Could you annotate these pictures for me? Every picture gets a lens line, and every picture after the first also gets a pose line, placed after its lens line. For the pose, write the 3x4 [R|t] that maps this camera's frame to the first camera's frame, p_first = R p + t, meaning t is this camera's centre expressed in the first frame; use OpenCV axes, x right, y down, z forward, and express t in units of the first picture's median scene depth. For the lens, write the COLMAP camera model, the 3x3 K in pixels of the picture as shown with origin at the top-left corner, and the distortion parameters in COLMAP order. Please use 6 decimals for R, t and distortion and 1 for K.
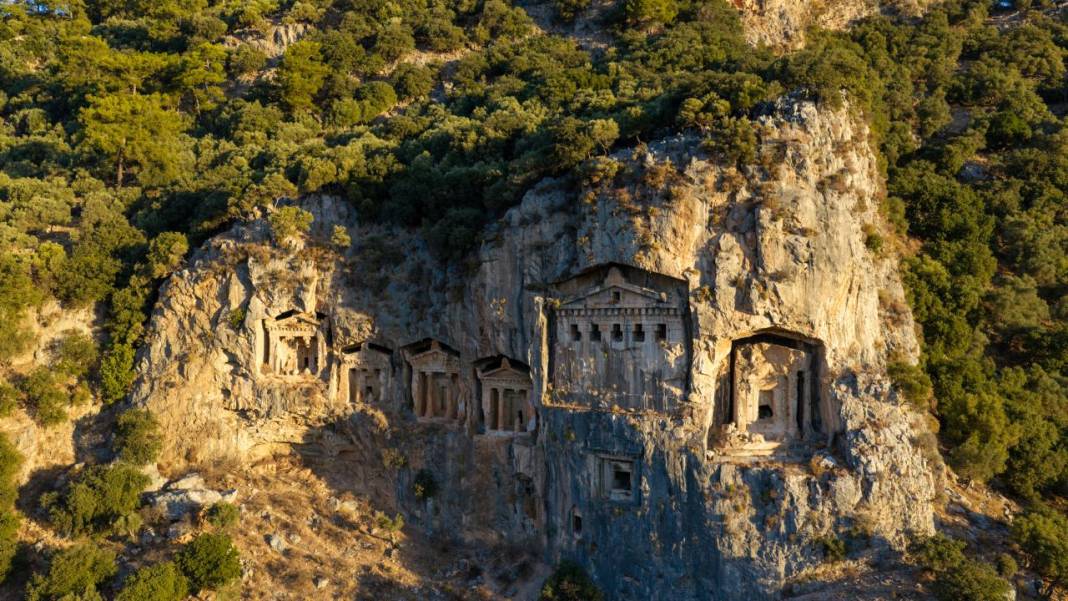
lens RADIAL K [[894.4, 0, 534.0], [0, 894.4, 300.5], [0, 0, 1]] dist [0.014451, -0.023623]
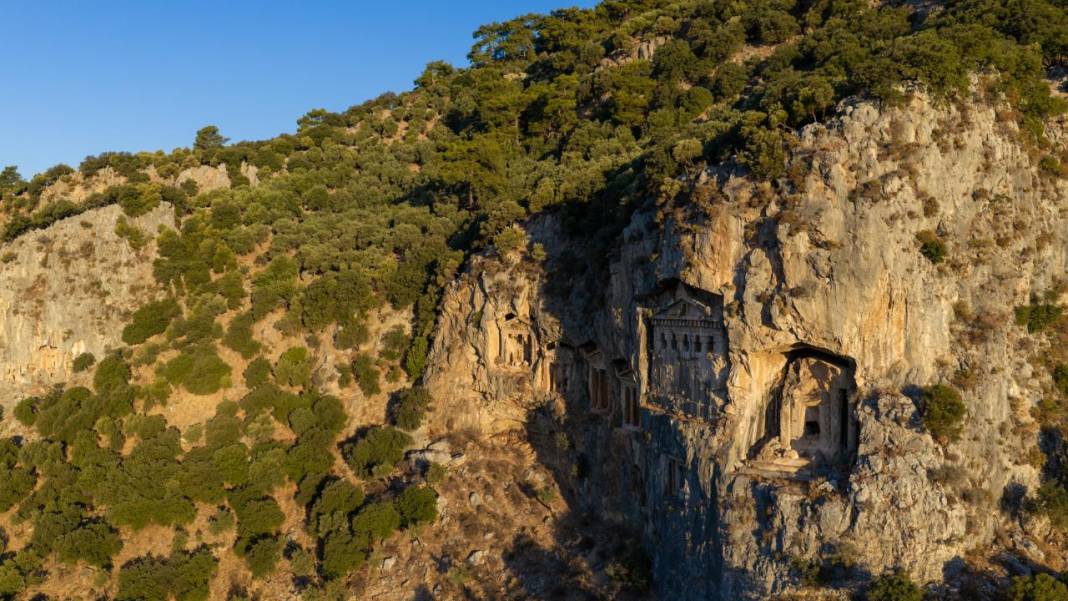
lens RADIAL K [[894.4, 0, 534.0], [0, 894.4, 300.5], [0, 0, 1]] dist [0.014451, -0.023623]
pose [[0.811669, -0.002301, -0.584113, 0.594319], [0.021862, 0.999411, 0.026441, -0.048435], [0.583709, -0.034232, 0.811241, 0.033975]]
